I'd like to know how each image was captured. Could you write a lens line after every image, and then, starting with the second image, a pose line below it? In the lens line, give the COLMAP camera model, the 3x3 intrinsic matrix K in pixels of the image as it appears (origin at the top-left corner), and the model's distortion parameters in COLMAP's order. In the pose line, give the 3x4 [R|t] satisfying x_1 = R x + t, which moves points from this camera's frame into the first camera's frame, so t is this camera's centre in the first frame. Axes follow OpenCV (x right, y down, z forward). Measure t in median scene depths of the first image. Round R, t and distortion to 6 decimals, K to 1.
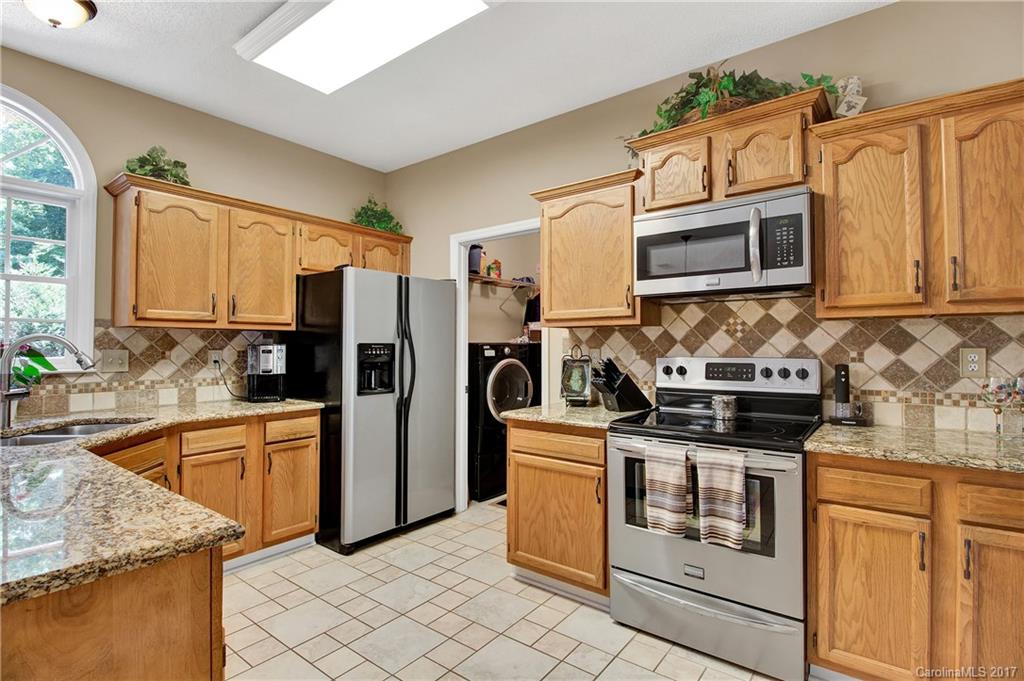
lens RADIAL K [[488.5, 0, 514.3], [0, 488.5, 332.1], [0, 0, 1]] dist [-0.015579, -0.004768]
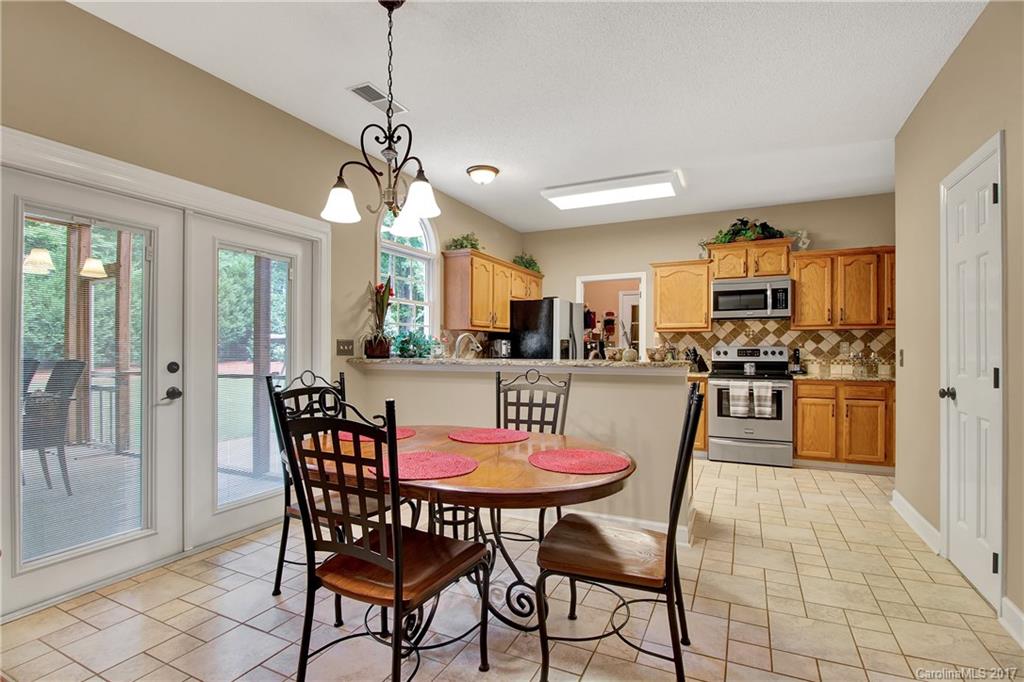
lens RADIAL K [[488.5, 0, 505.9], [0, 488.5, 345.9], [0, 0, 1]] dist [-0.015579, -0.004768]
pose [[0.976951, 0.001183, 0.213462, -1.286492], [-0.006622, 0.999671, 0.024764, 0.001699], [-0.213362, -0.025606, 0.976638, -1.078420]]
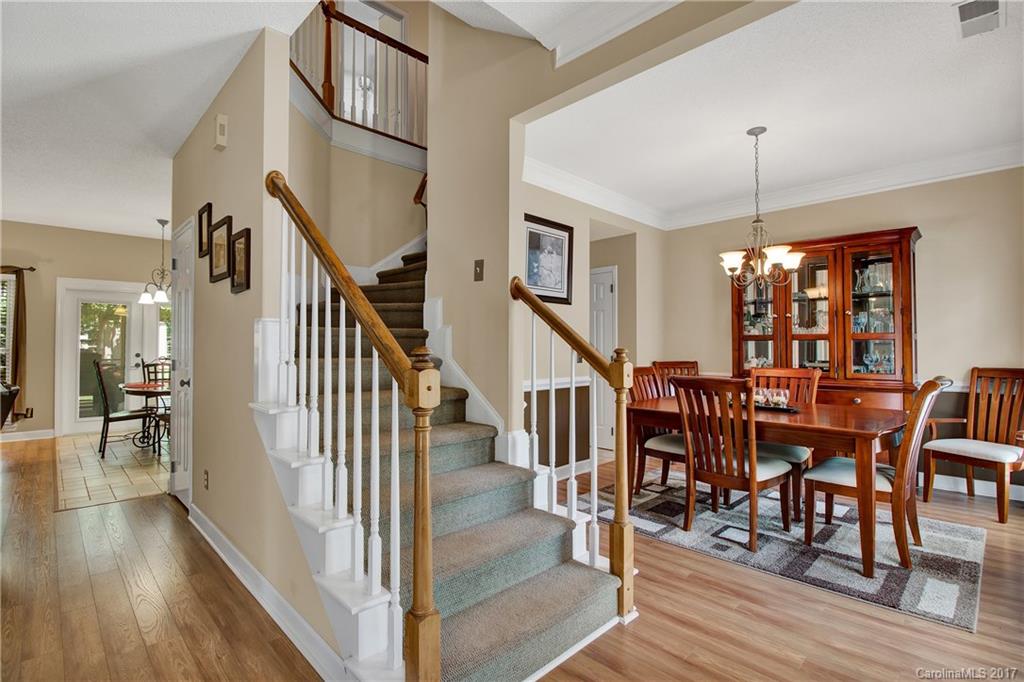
lens RADIAL K [[488.5, 0, 511.2], [0, 488.5, 339.1], [0, 0, 1]] dist [-0.015579, -0.004768]
pose [[0.136990, 0.017288, 0.990422, -3.439555], [-0.031378, 0.999422, -0.013105, -0.033112], [-0.990075, -0.029283, 0.137453, -2.236456]]
